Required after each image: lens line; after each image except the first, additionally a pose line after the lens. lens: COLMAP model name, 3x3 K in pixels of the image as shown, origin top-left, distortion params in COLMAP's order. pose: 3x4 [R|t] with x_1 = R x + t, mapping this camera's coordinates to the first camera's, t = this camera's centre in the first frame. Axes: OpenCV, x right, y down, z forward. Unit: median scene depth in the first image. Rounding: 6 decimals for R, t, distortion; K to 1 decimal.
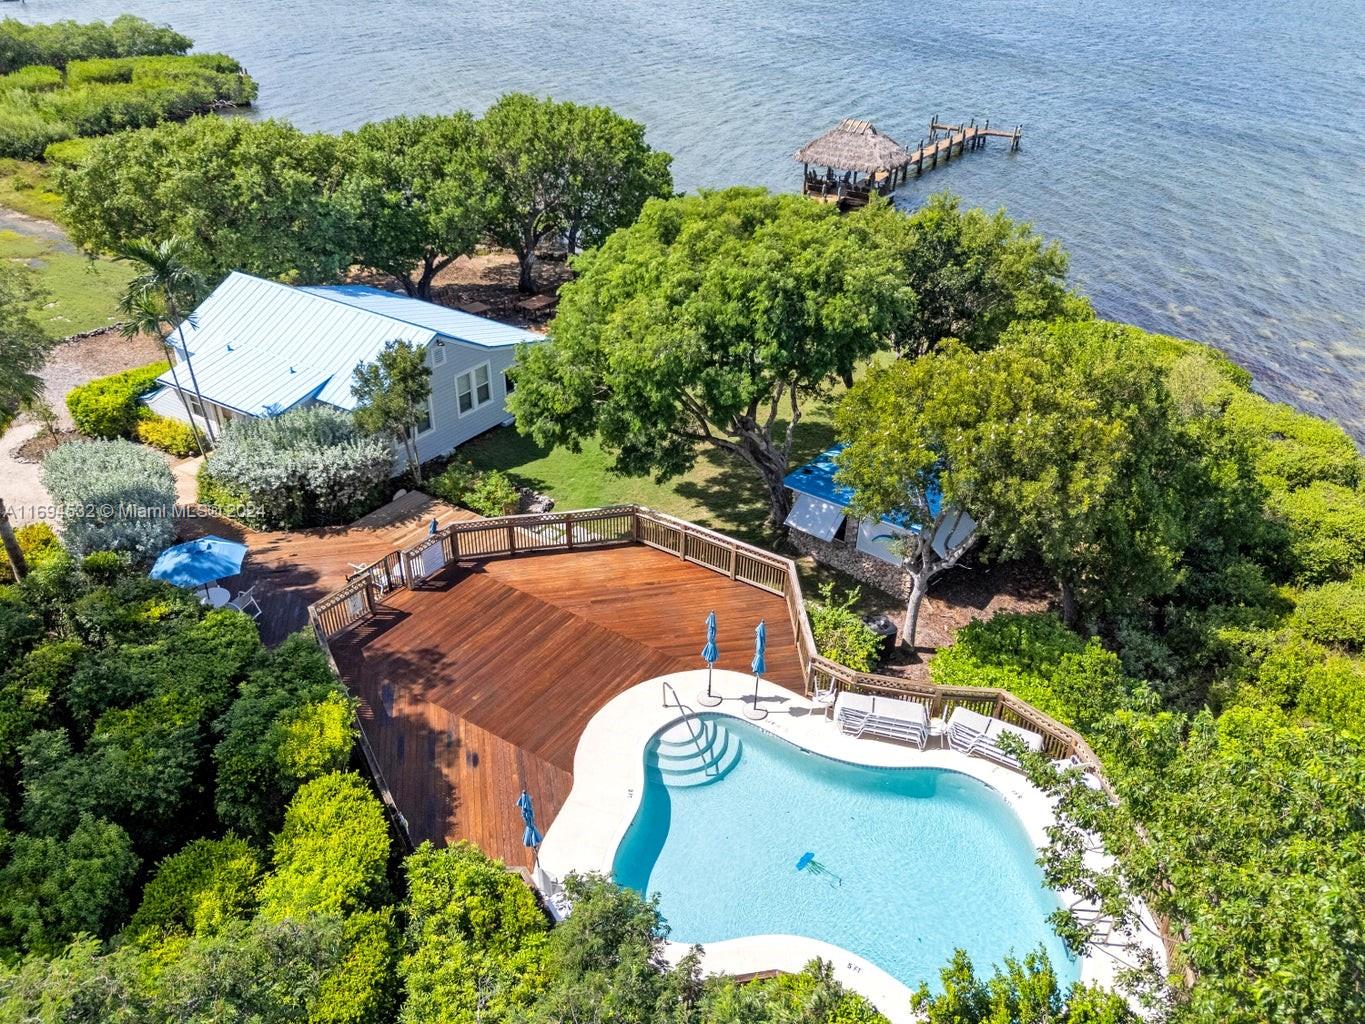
lens RADIAL K [[969.9, 0, 682.5], [0, 969.9, 512.0], [0, 0, 1]] dist [0.039290, -0.000105]
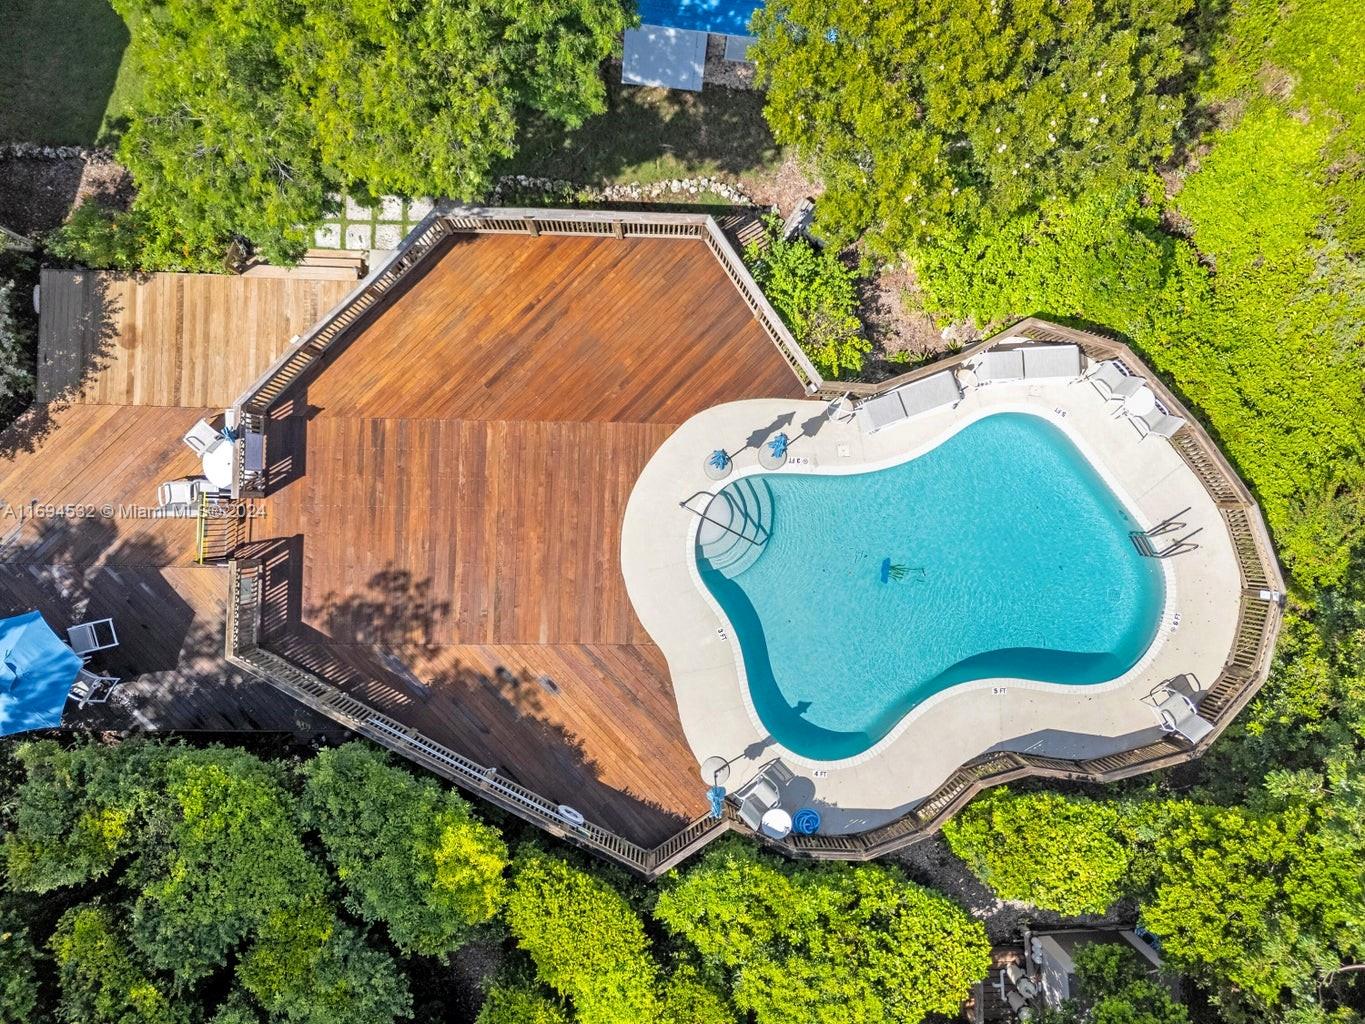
lens RADIAL K [[969.9, 0, 682.5], [0, 969.9, 512.0], [0, 0, 1]] dist [0.039290, -0.000105]
pose [[0.848360, -0.529339, -0.009208, -0.011400], [0.274307, 0.424617, 0.862819, -0.521468], [-0.452814, -0.734507, 0.505429, 0.538454]]
